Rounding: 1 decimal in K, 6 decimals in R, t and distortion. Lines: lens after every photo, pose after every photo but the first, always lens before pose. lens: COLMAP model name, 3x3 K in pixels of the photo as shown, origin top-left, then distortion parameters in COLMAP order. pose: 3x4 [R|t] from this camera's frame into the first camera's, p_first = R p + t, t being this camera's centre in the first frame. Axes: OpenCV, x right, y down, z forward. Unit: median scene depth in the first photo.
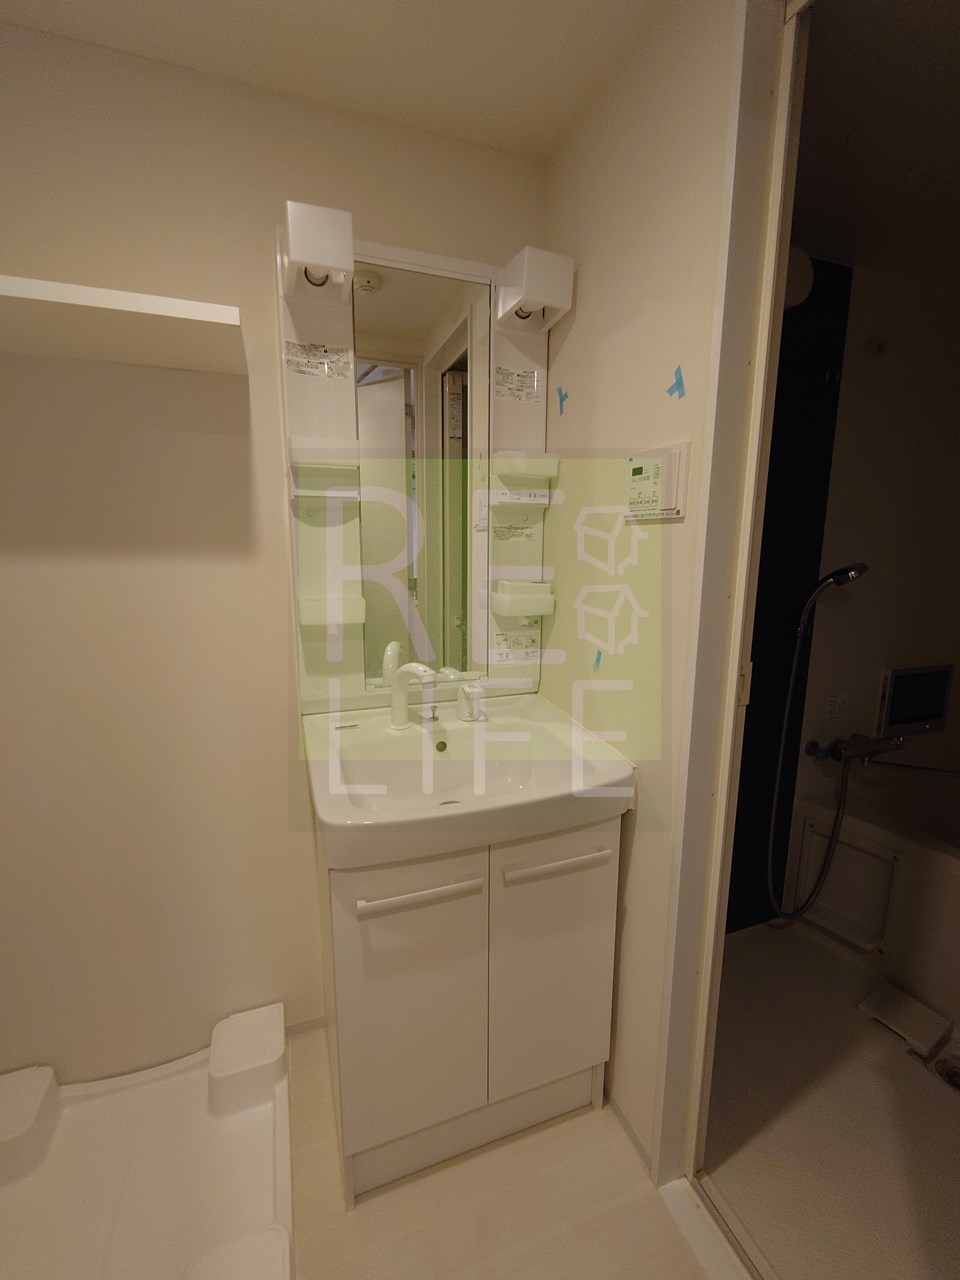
lens RADIAL K [[545.2, 0, 480.0], [0, 545.2, 640.0], [0, 0, 1]] dist [-0.009827, -0.000155]
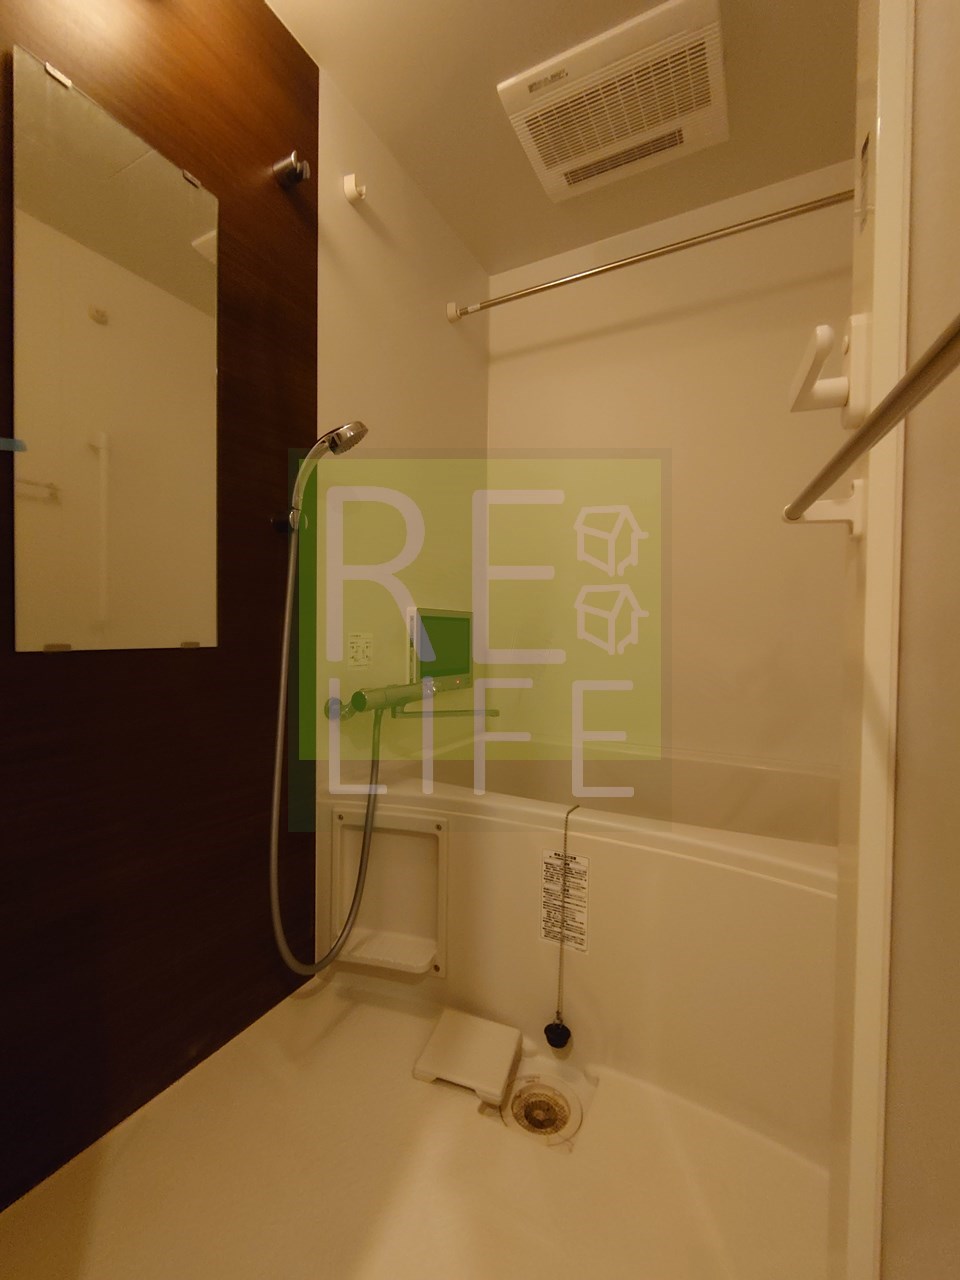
lens RADIAL K [[545.2, 0, 480.0], [0, 545.2, 640.0], [0, 0, 1]] dist [-0.009827, -0.000155]
pose [[0.746758, -0.010517, 0.665012, 0.295717], [0.105527, 0.989083, -0.102857, 0.215656], [-0.656670, 0.146986, 0.739716, 0.348215]]
